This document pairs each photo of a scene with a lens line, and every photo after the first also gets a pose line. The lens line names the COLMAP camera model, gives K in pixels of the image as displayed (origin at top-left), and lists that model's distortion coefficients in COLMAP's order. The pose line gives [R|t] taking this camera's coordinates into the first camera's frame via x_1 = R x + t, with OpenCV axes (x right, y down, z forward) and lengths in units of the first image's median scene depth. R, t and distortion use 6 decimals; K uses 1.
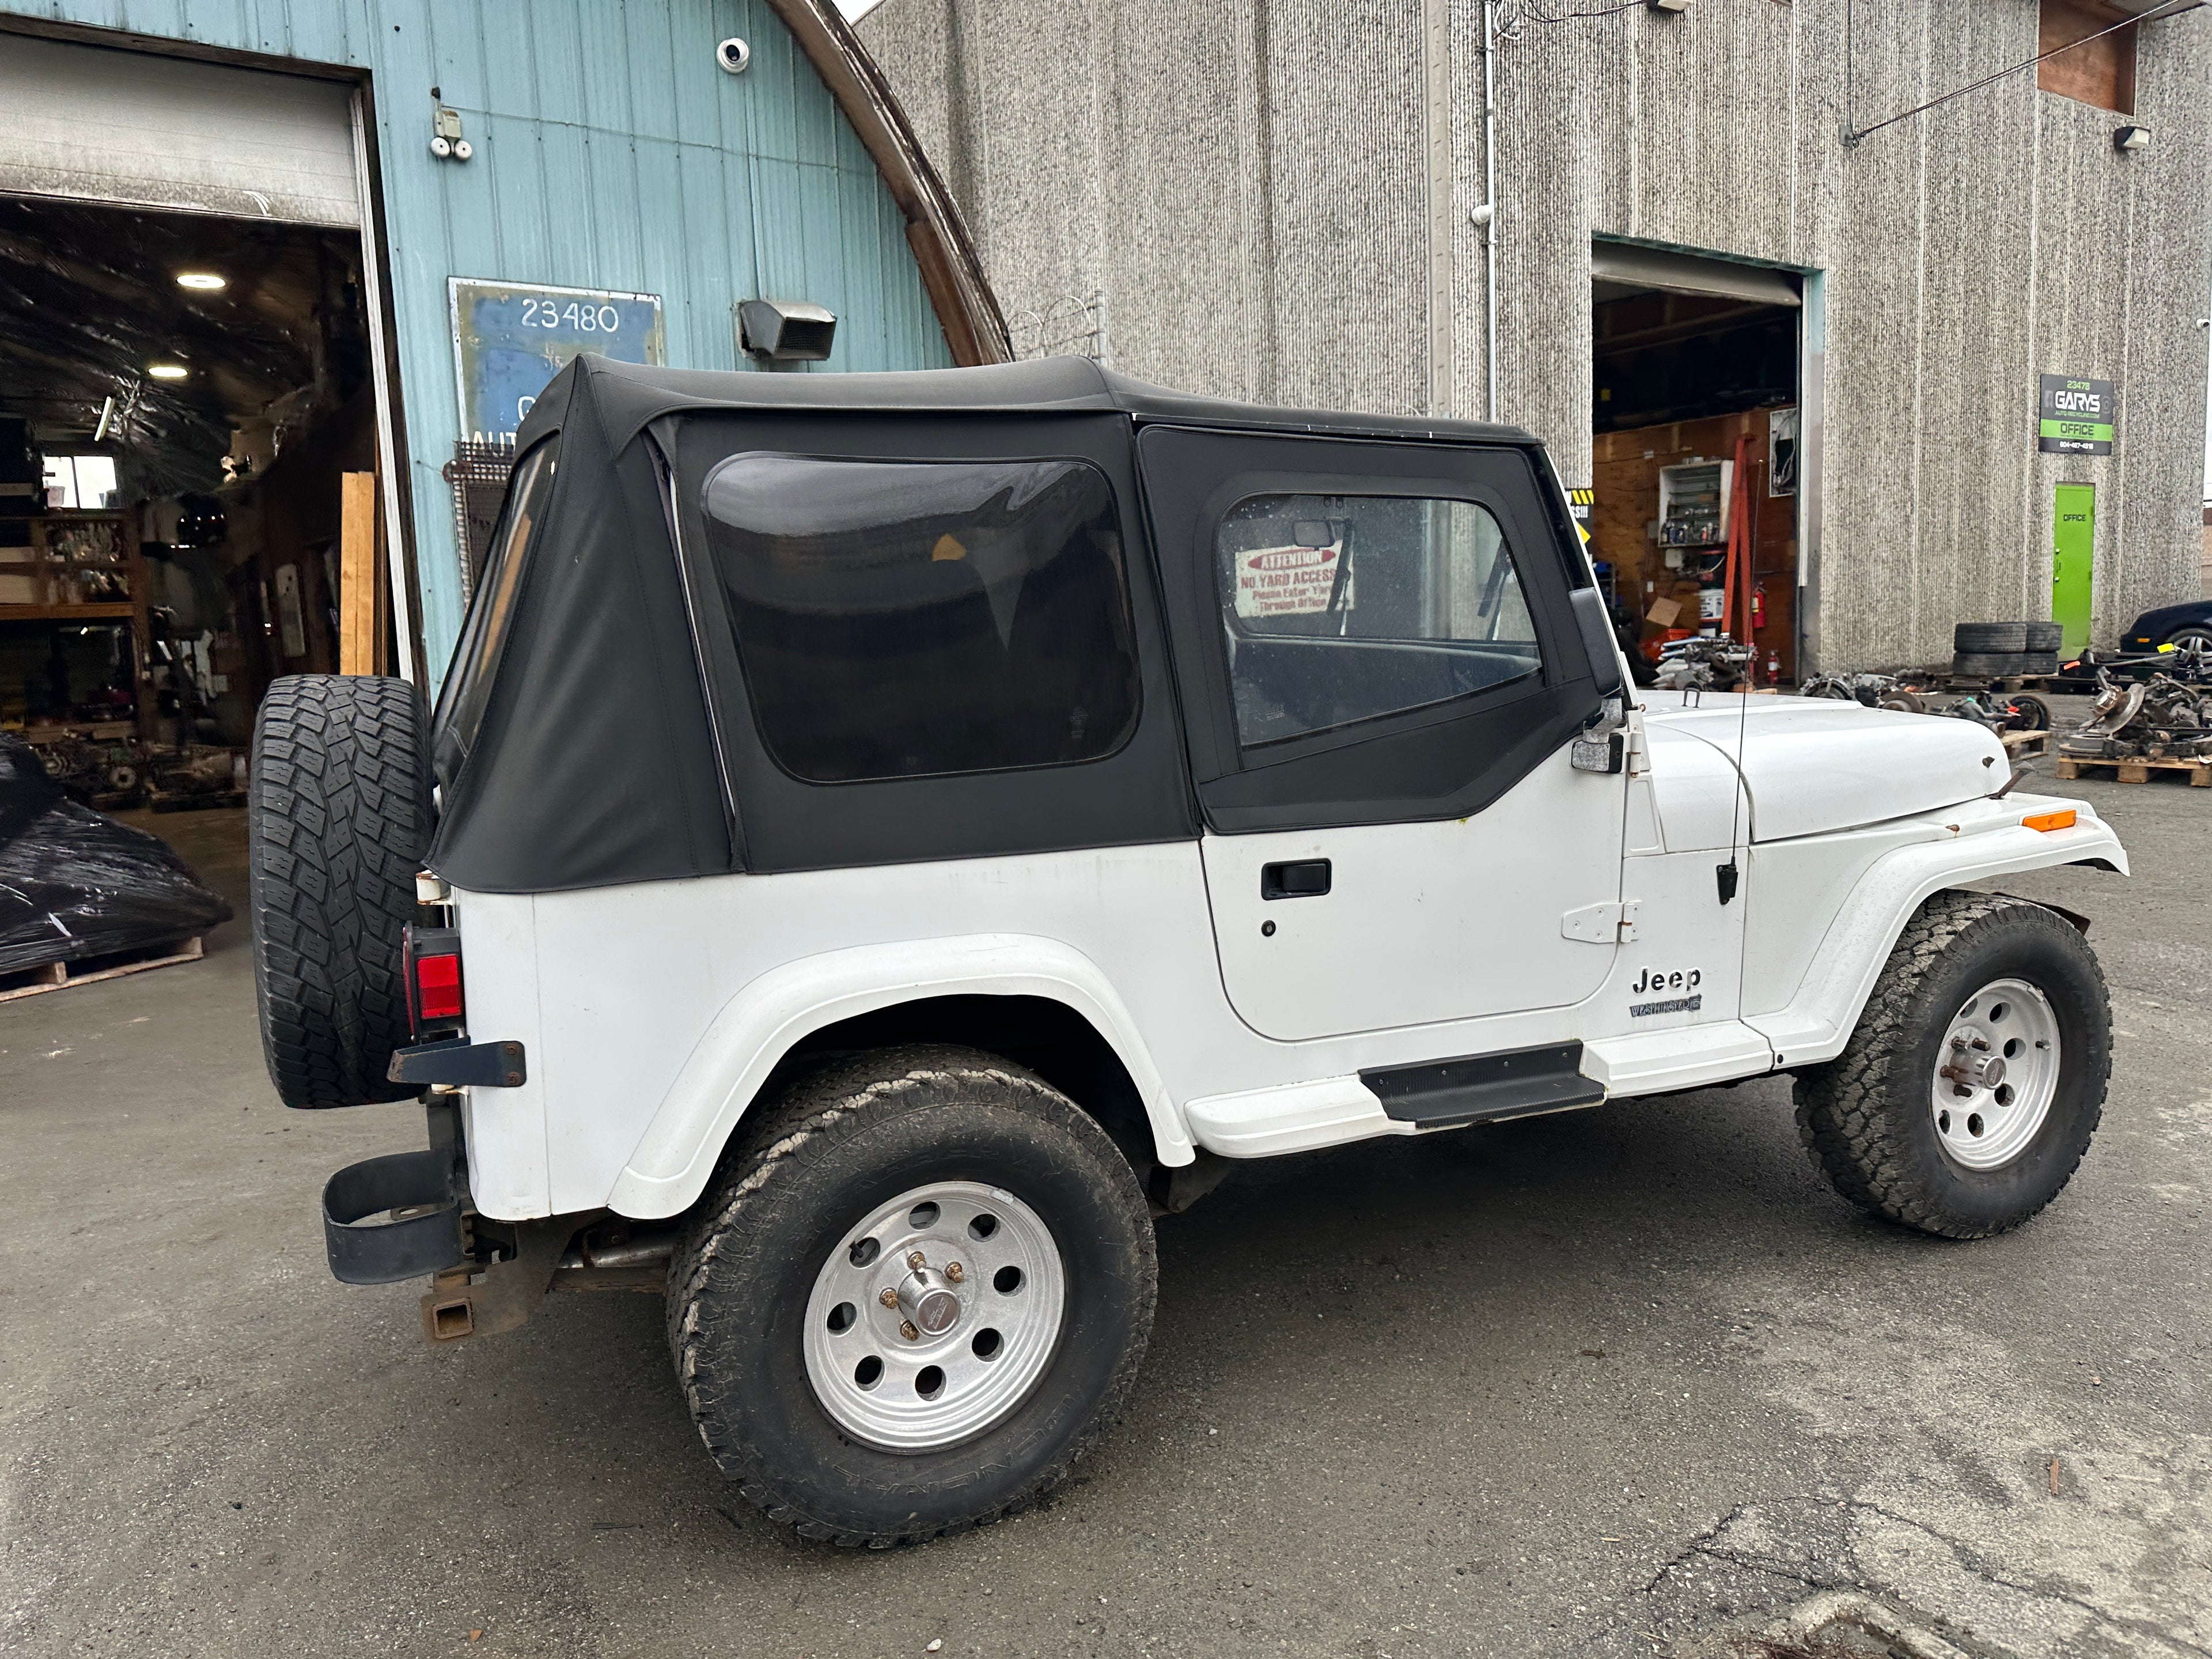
lens RADIAL K [[1555.5, 0, 1120.1], [0, 1555.5, 837.7], [0, 0, 1]] dist [0.029141, -0.035363]
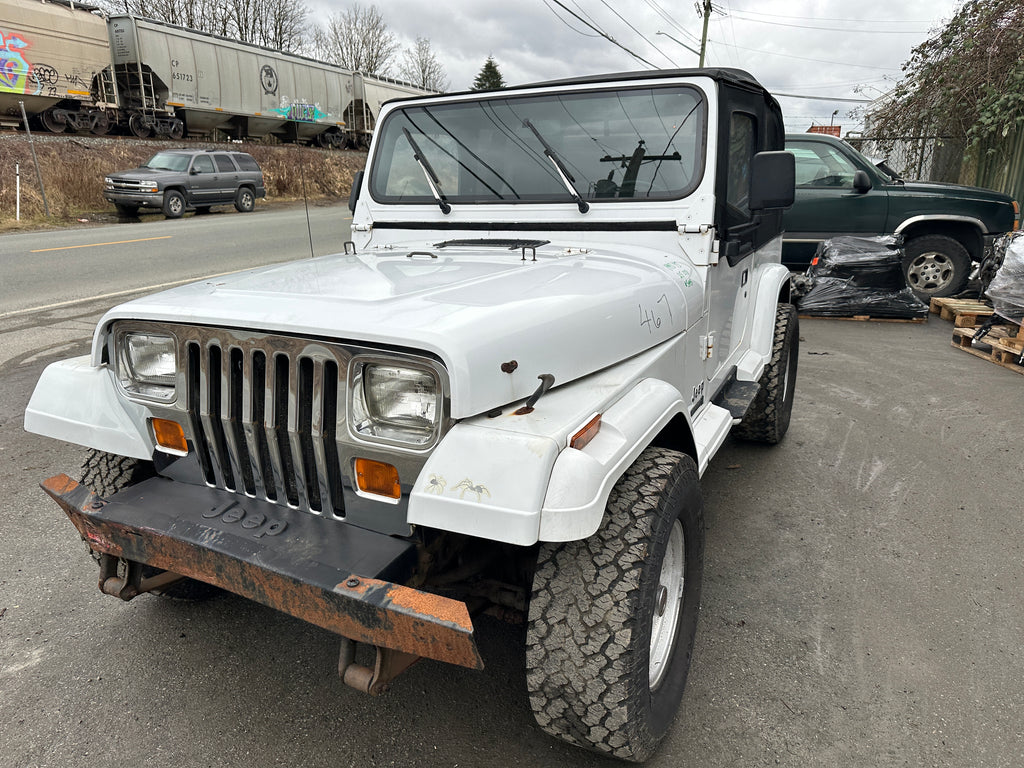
lens RADIAL K [[720.1, 0, 515.8], [0, 720.1, 386.2], [0, 0, 1]] dist [0.029141, -0.035363]
pose [[-0.781390, 0.203599, -0.589896, 0.364594], [-0.064781, 0.913709, 0.401172, -0.137119], [0.620671, 0.351686, -0.700774, 0.878104]]
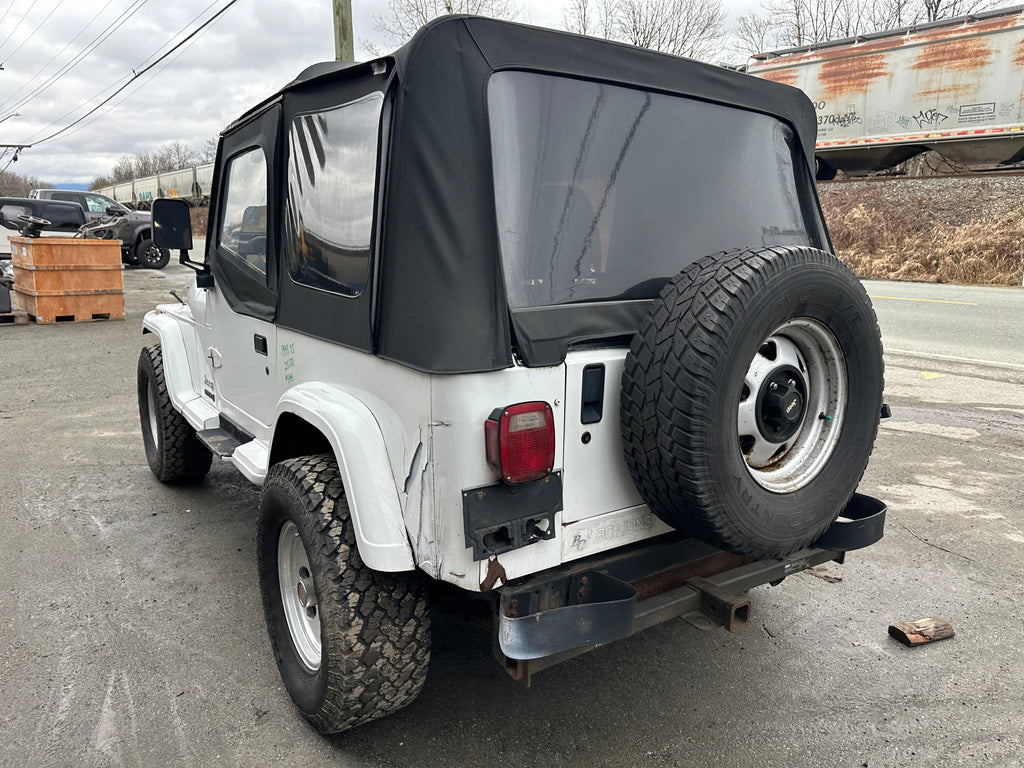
lens RADIAL K [[720.1, 0, 517.1], [0, 720.1, 394.2], [0, 0, 1]] dist [0.029141, -0.035363]
pose [[-0.167377, -0.197694, 0.965869, -0.447013], [0.143908, 0.964297, 0.222310, -0.061443], [-0.975334, 0.176206, -0.132951, 0.535371]]
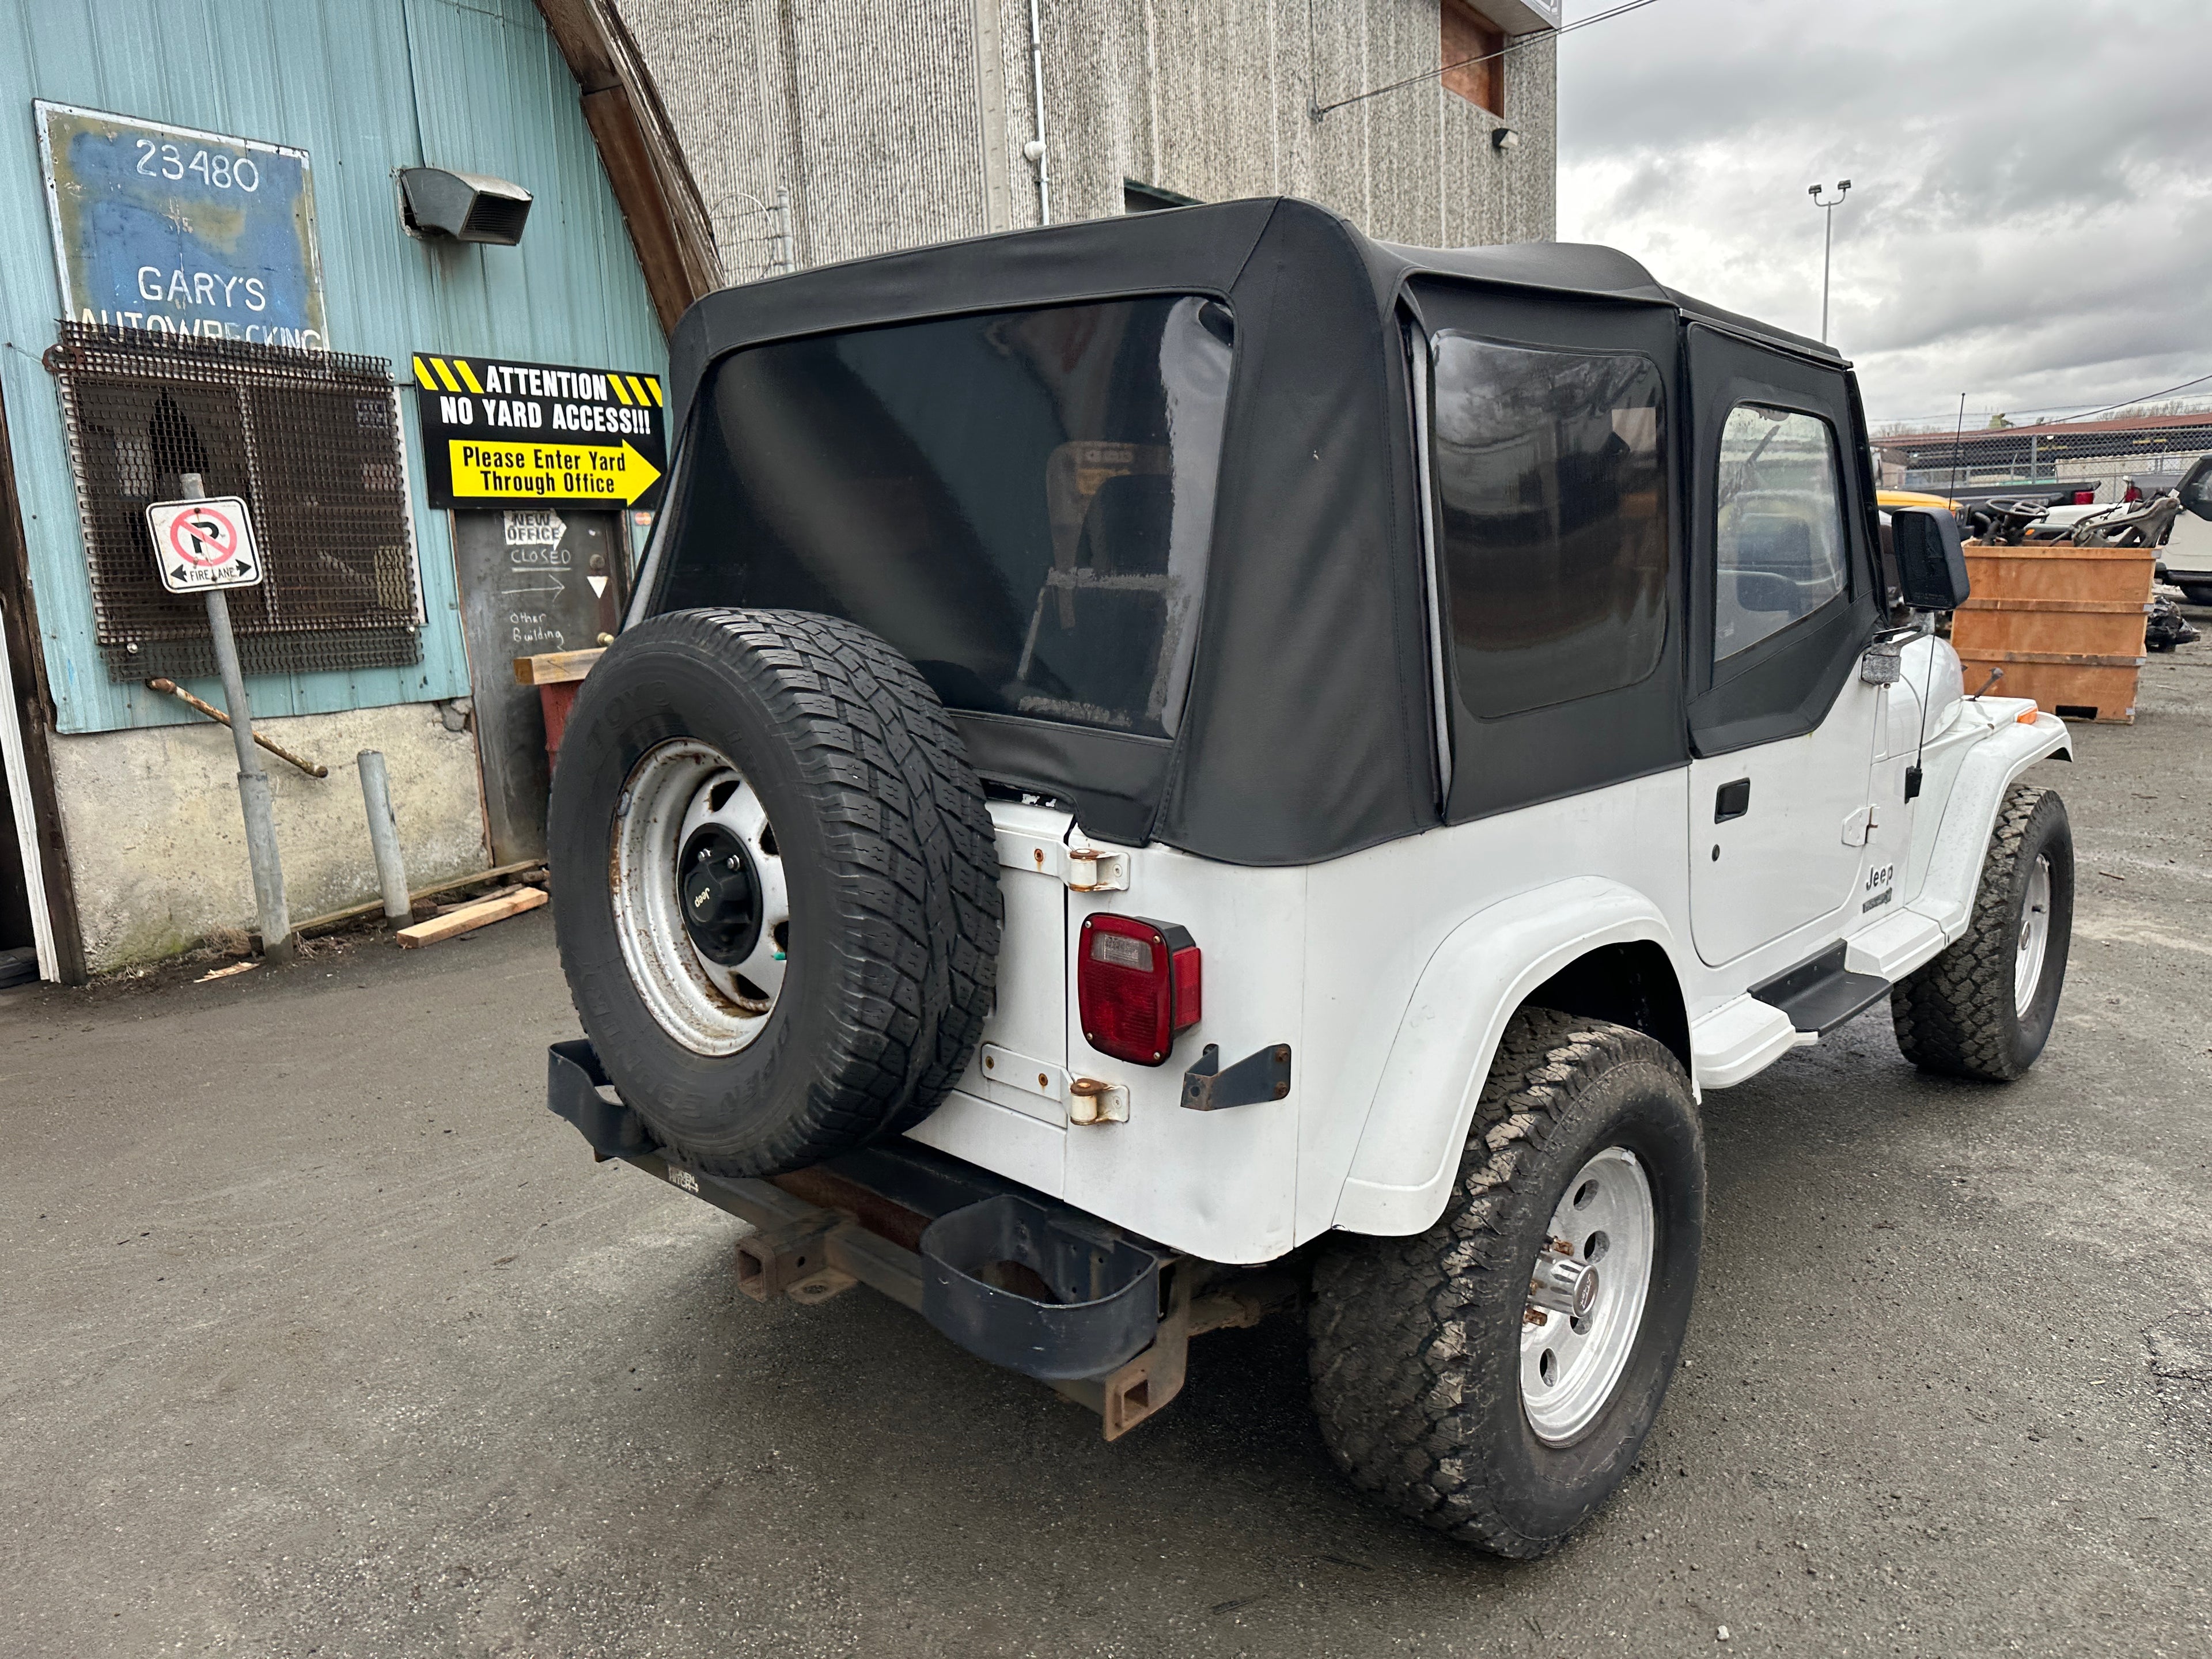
lens RADIAL K [[1555.5, 0, 1120.4], [0, 1555.5, 838.5], [0, 0, 1]] dist [0.029141, -0.035363]
pose [[0.923620, -0.069788, 0.376904, -0.253402], [0.056436, 0.997329, 0.046369, -0.006917], [-0.379133, -0.021556, 0.925091, 0.092794]]
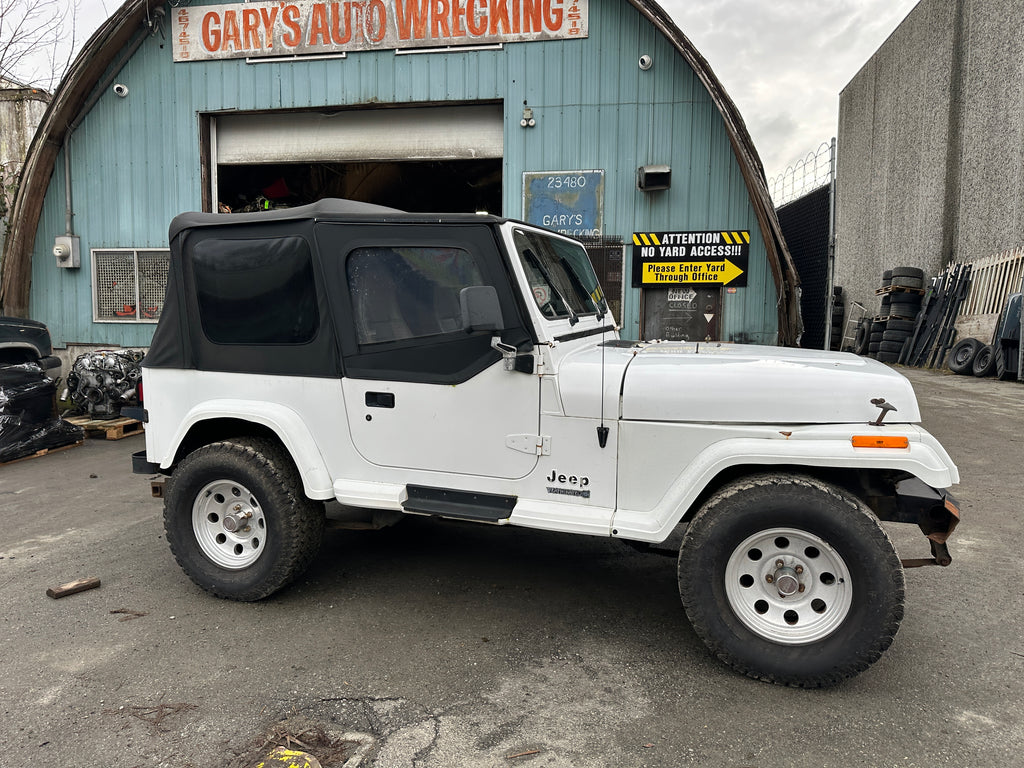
lens RADIAL K [[720.1, 0, 515.6], [0, 720.1, 388.3], [0, 0, 1]] dist [0.029141, -0.035363]
pose [[0.723045, 0.103566, -0.682993, 0.434201], [-0.123104, 0.992190, 0.020128, -0.017426], [0.679743, 0.069526, 0.730147, 0.123617]]
